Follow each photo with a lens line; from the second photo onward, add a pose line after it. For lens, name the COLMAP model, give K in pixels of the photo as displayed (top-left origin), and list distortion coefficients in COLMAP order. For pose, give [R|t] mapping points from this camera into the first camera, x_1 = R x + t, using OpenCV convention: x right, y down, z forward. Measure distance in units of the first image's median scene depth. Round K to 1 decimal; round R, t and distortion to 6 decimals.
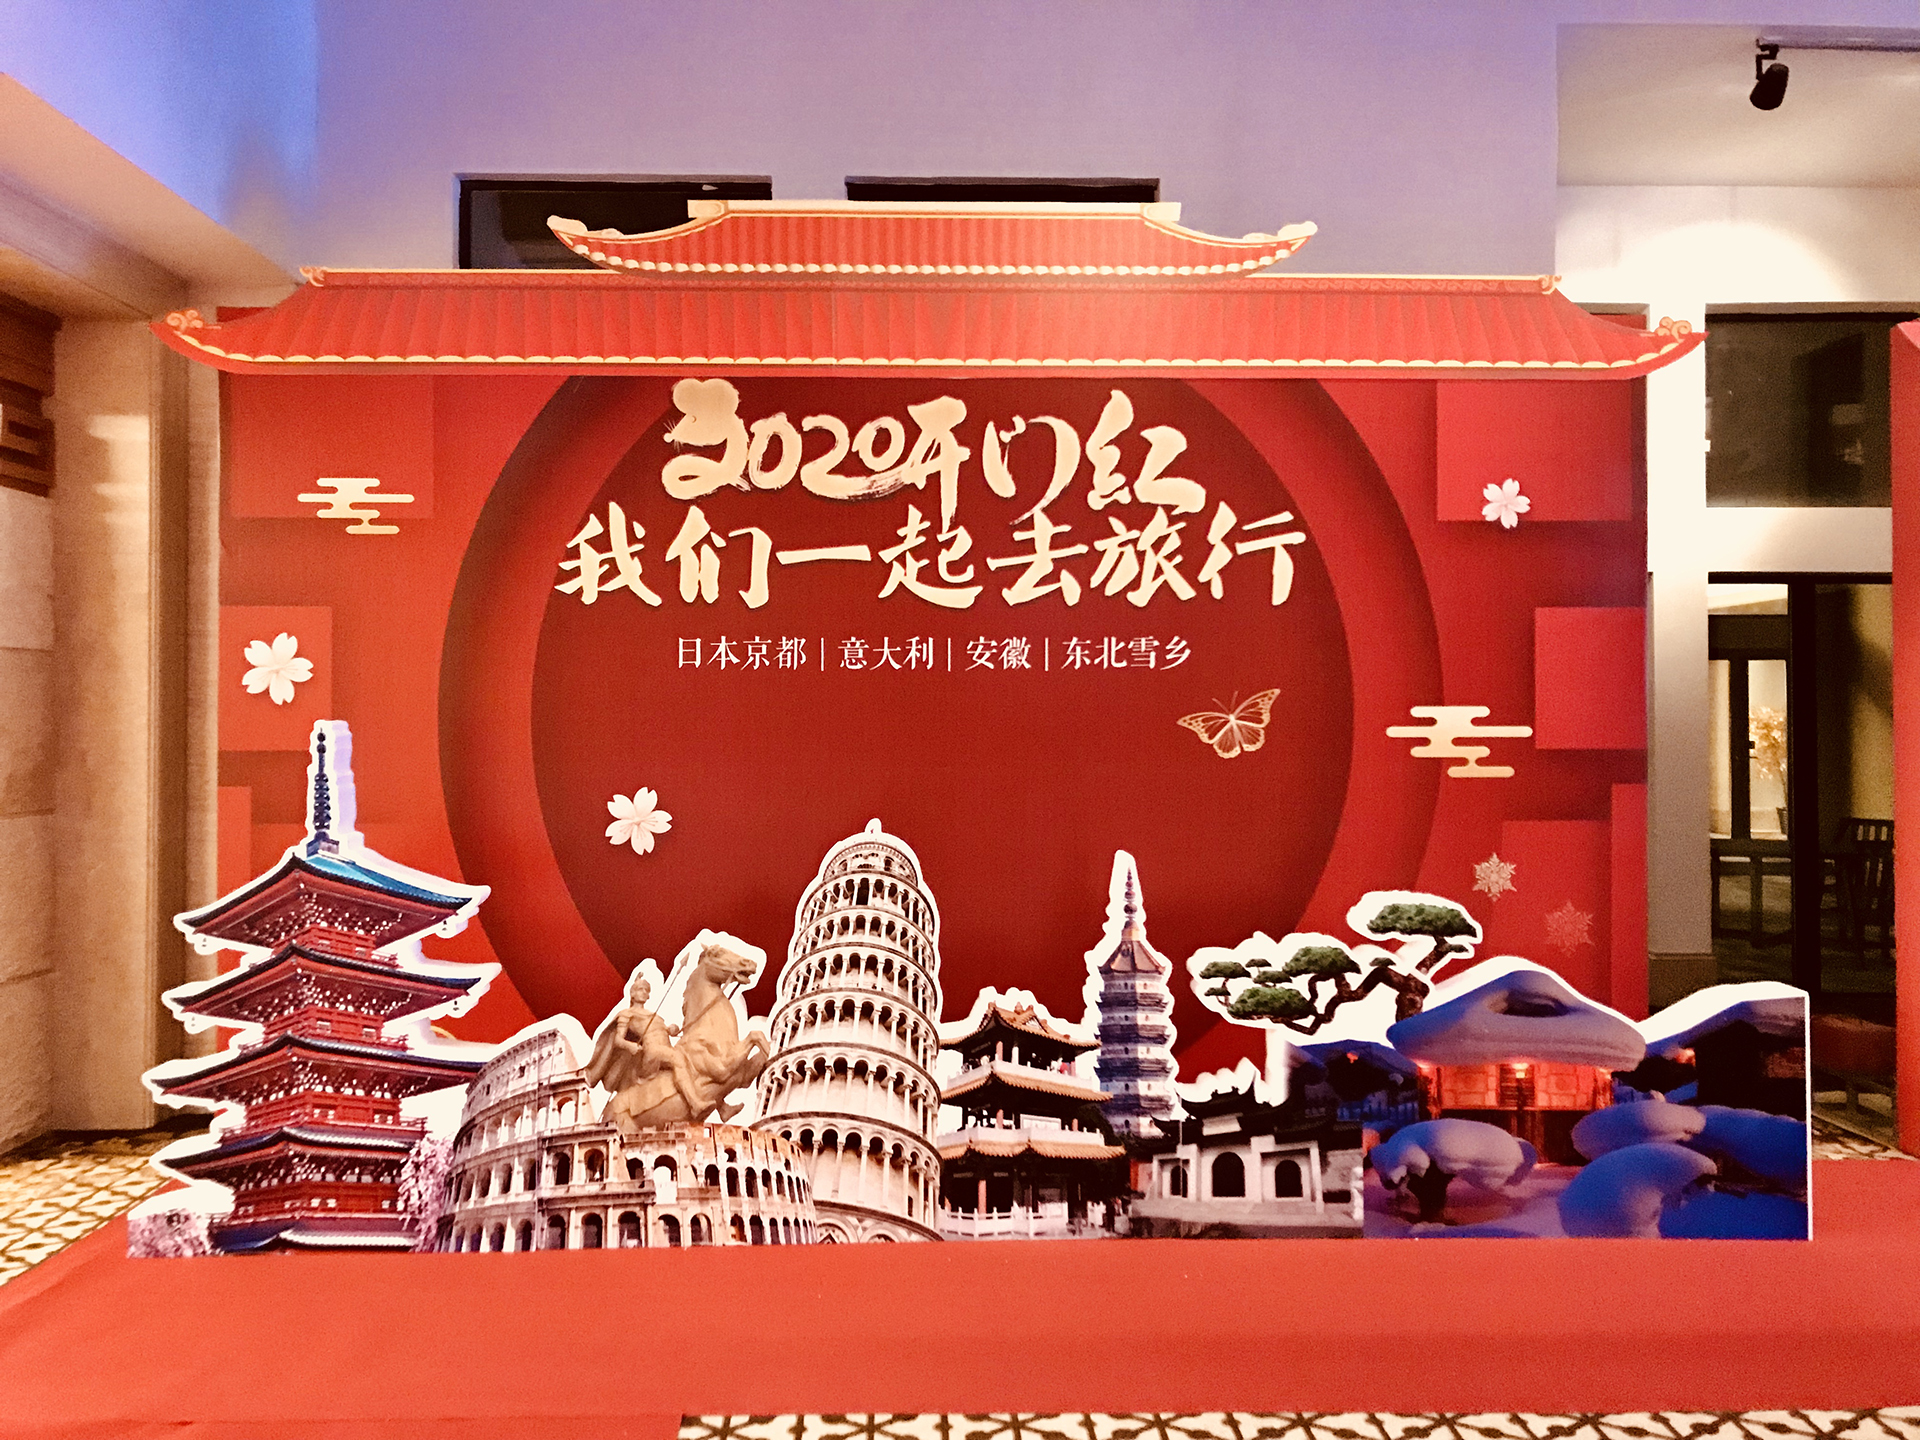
lens RADIAL K [[1622.3, 0, 959.8], [0, 1622.3, 677.6], [0, 0, 1]] dist [0.098665, -0.251812]
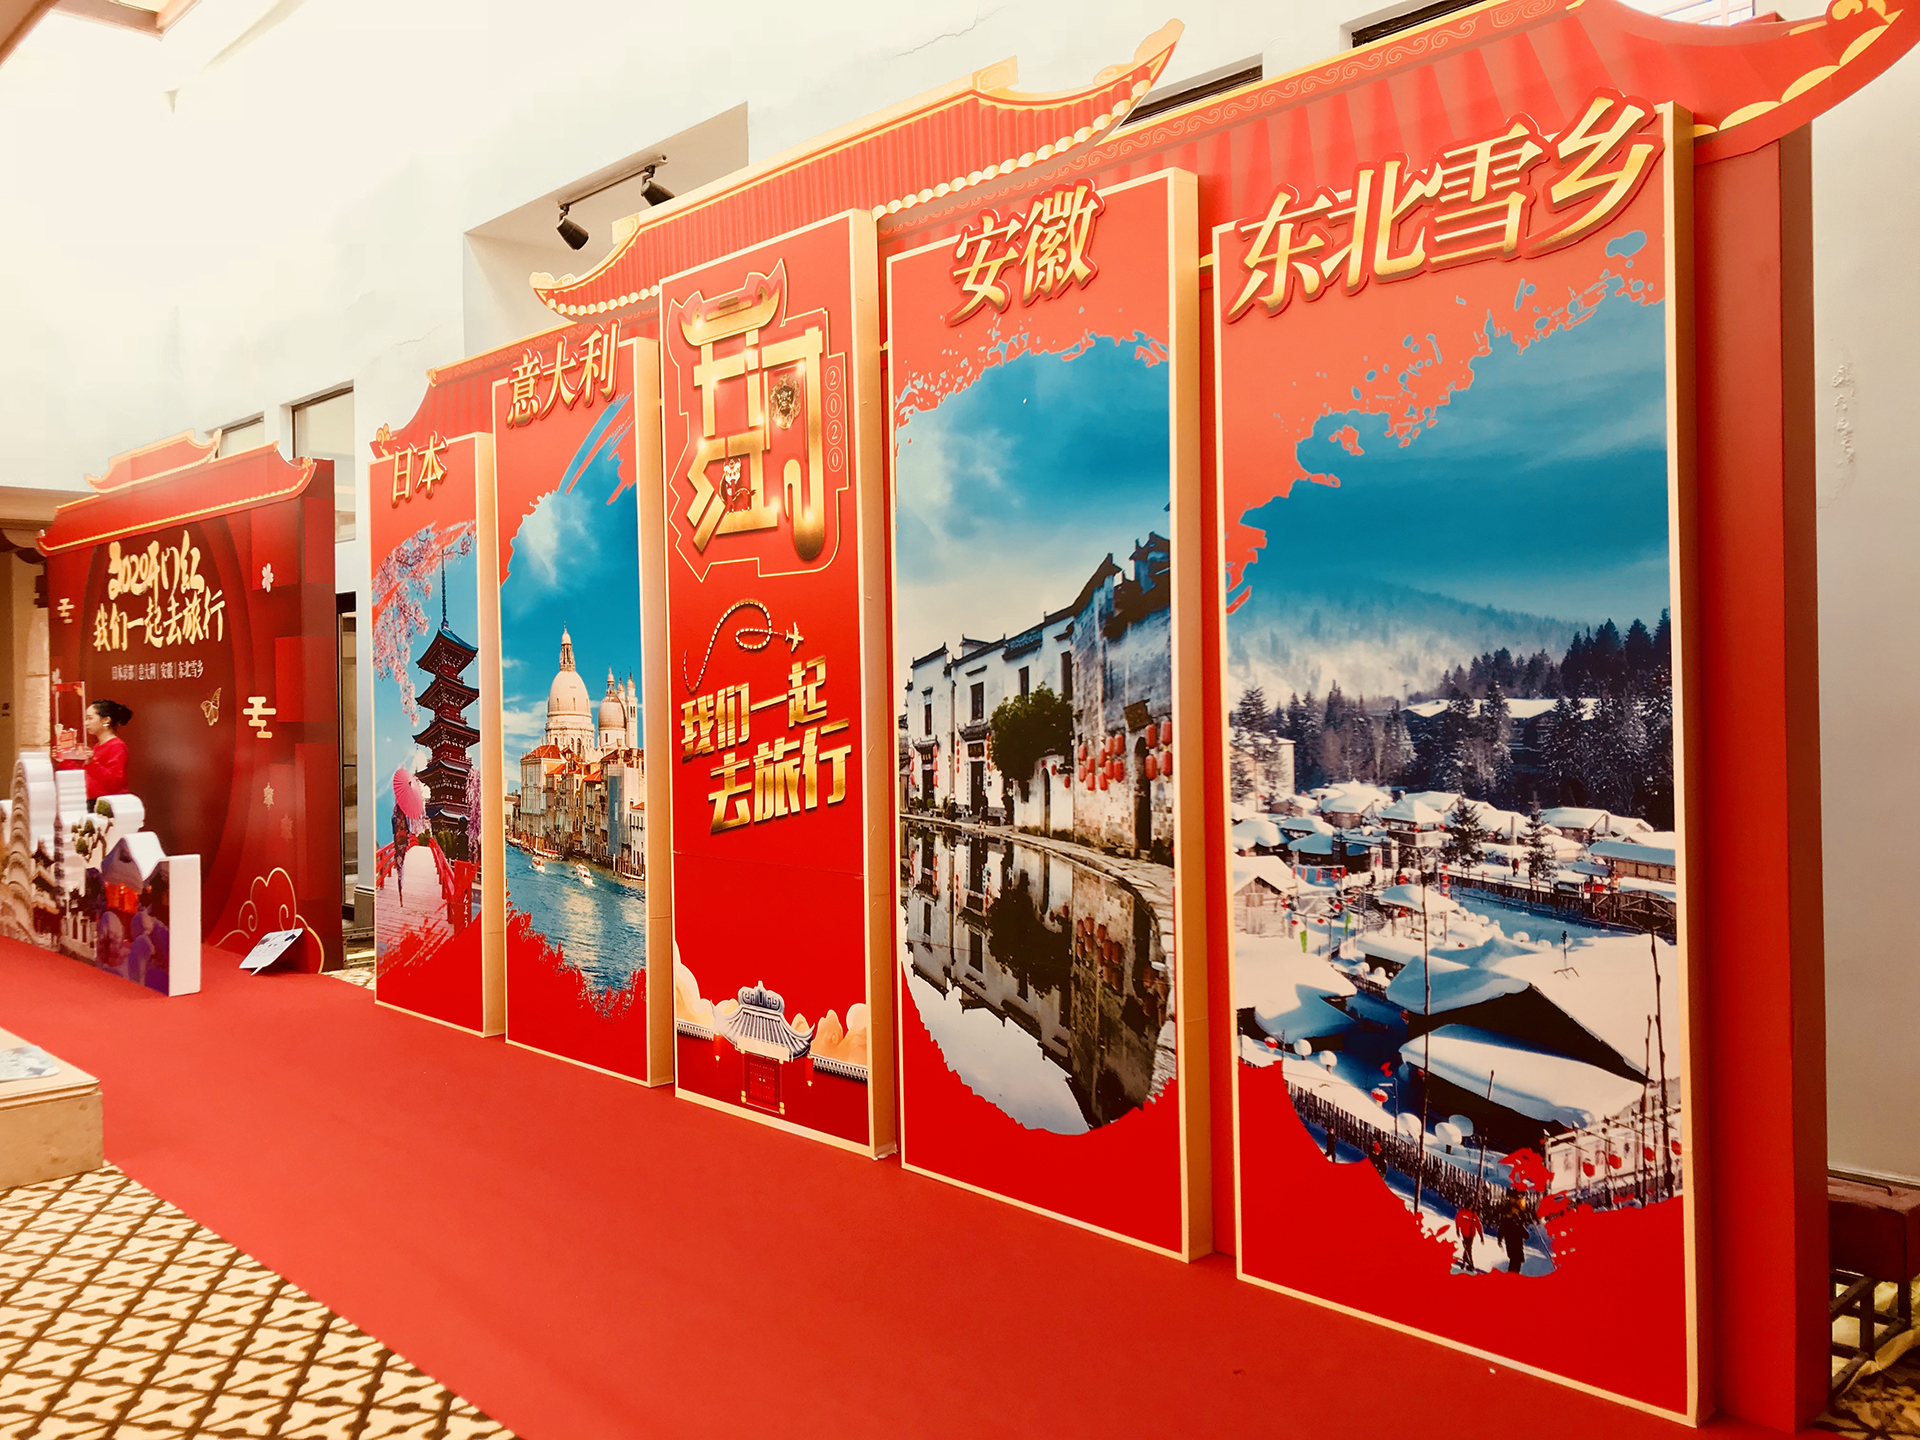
lens RADIAL K [[1589.1, 0, 951.3], [0, 1589.1, 688.3], [0, 0, 1]] dist [0.016087, 0.000217]
pose [[0.677735, -0.009594, -0.735244, 2.366374], [0.027121, 0.999561, 0.011957, 0.009685], [0.734806, -0.028044, 0.677697, 0.458278]]
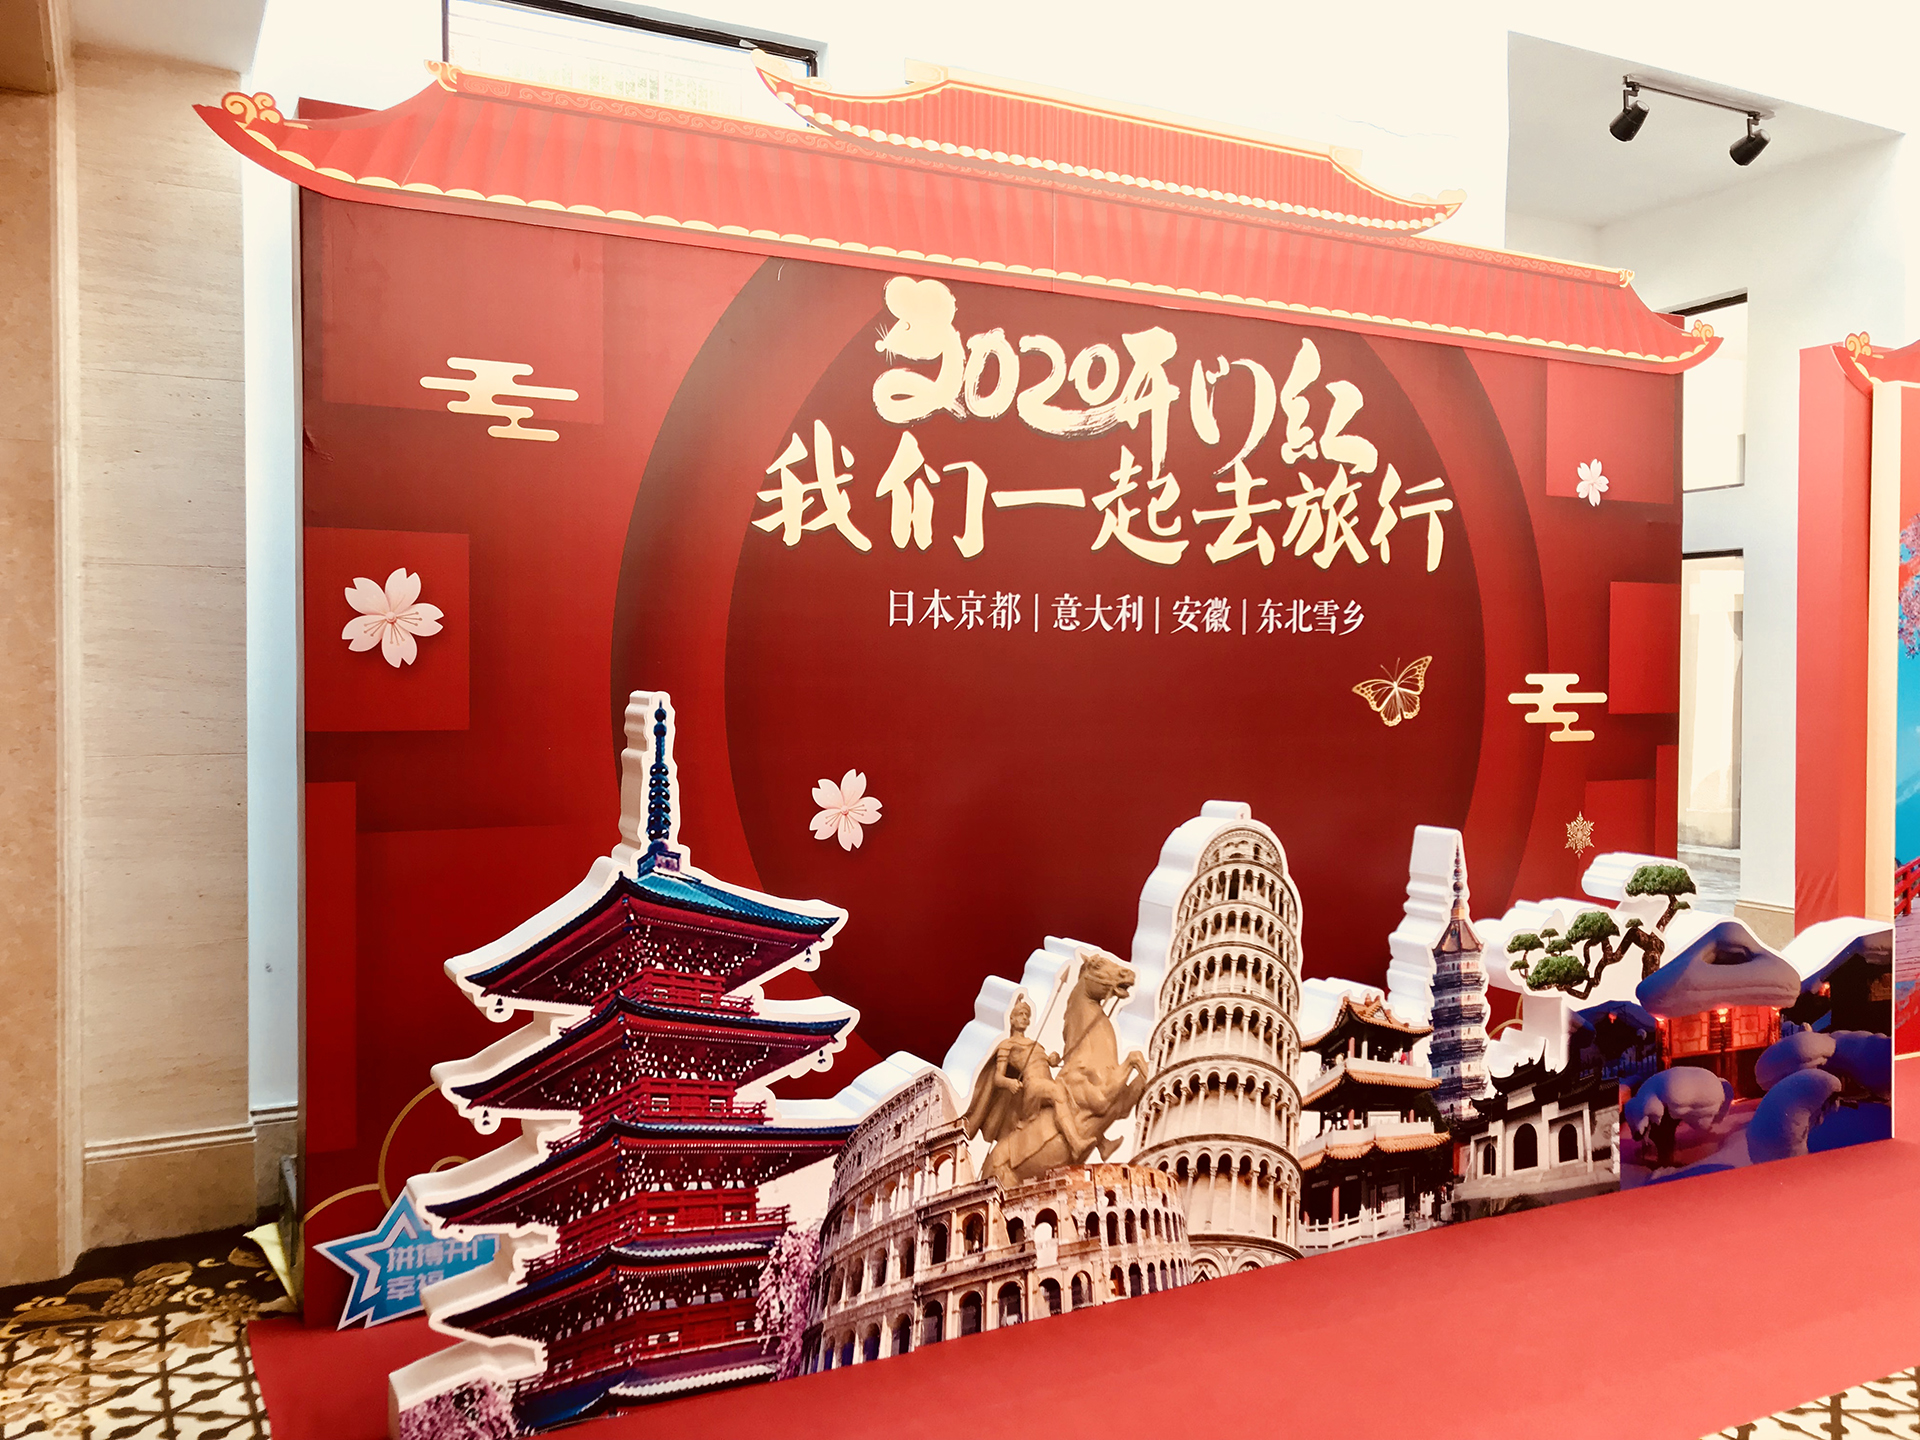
lens RADIAL K [[1589.1, 0, 951.3], [0, 1589.1, 688.3], [0, 0, 1]] dist [0.016087, 0.000217]
pose [[0.897559, -0.001233, 0.440893, -0.574387], [-0.013828, 0.999425, 0.030946, 0.000769], [-0.440678, -0.033873, 0.897026, 0.294492]]
